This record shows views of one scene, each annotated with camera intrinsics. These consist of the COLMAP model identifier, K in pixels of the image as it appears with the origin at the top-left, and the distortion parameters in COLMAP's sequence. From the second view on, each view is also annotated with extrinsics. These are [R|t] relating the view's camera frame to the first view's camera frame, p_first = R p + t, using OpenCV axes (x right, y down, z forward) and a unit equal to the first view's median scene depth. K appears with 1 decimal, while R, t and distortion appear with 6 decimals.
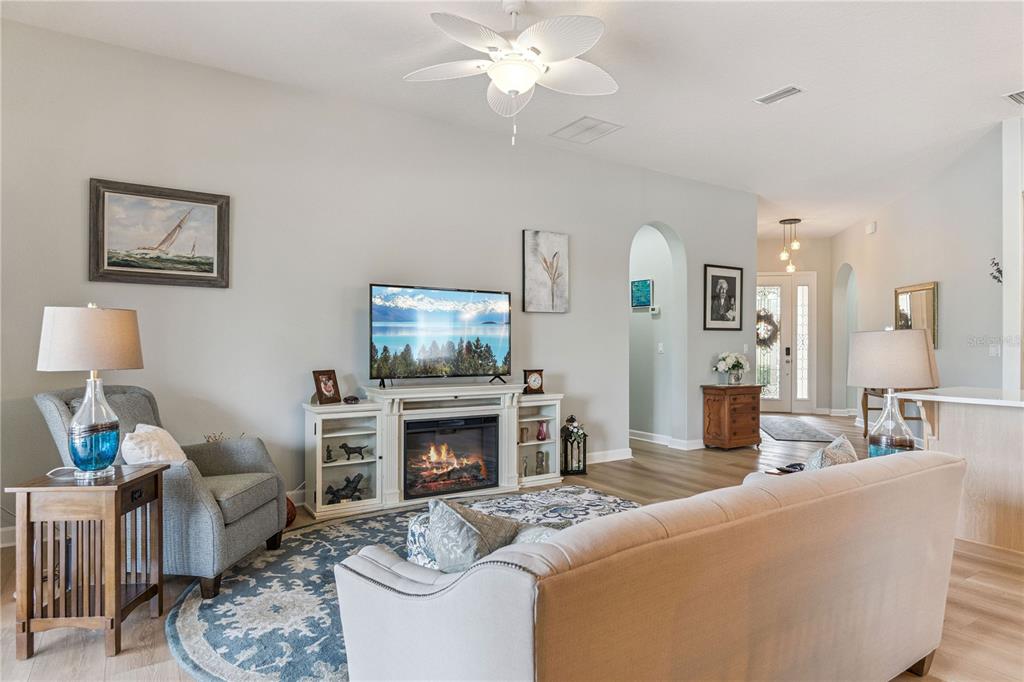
lens RADIAL K [[582.9, 0, 510.3], [0, 582.9, 344.7], [0, 0, 1]] dist [-0.002124, -0.001096]
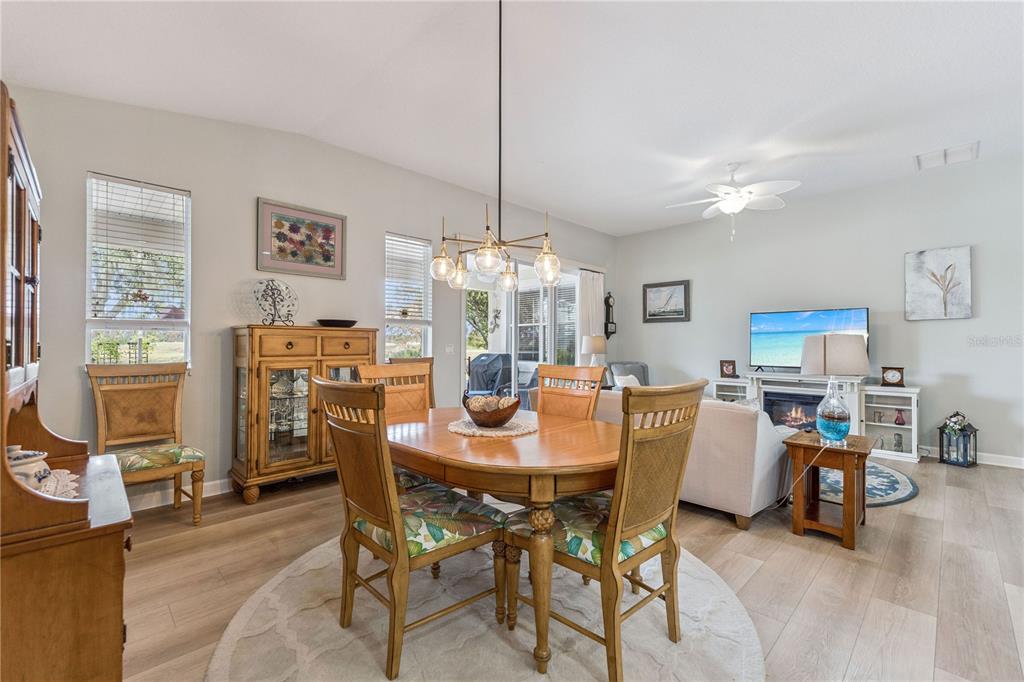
lens RADIAL K [[433.8, 0, 517.4], [0, 433.8, 345.5], [0, 0, 1]] dist [0.004691, 0.000319]
pose [[0.211375, -0.003678, -0.977398, 0.987659], [-0.003323, 0.999984, -0.004481, 0.003680], [0.977399, 0.004195, 0.211360, 0.014763]]
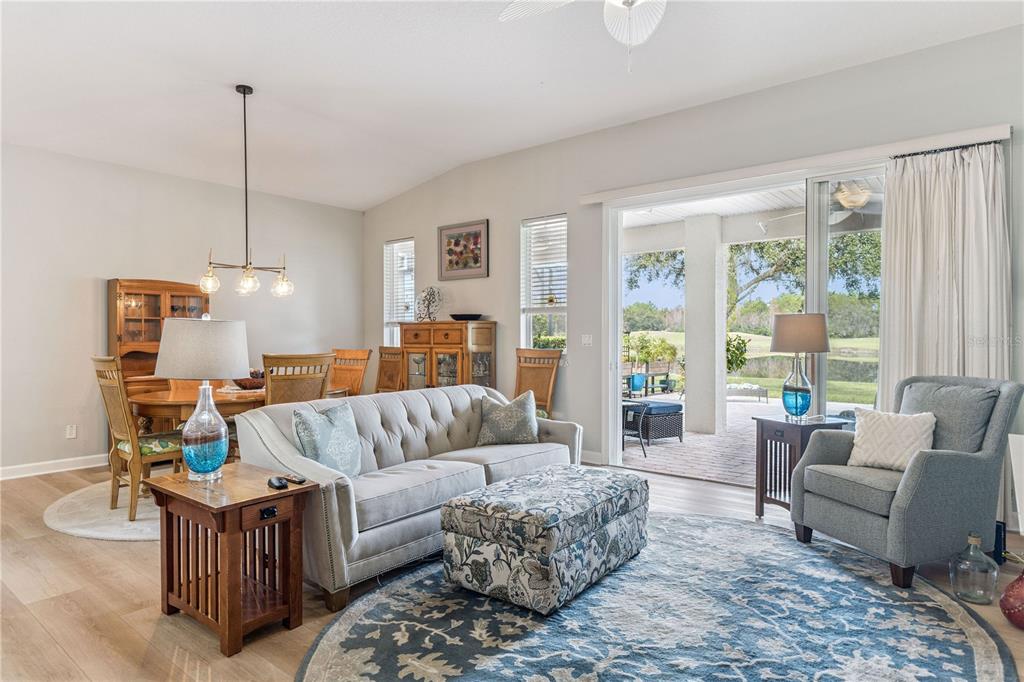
lens RADIAL K [[591.9, 0, 516.3], [0, 591.9, 340.1], [0, 0, 1]] dist [-0.002878, -0.001838]
pose [[-0.947440, -0.000397, -0.319933, 0.311988], [-0.002625, 0.999975, 0.006532, 0.000971], [0.319922, 0.007028, -0.947418, 1.347713]]
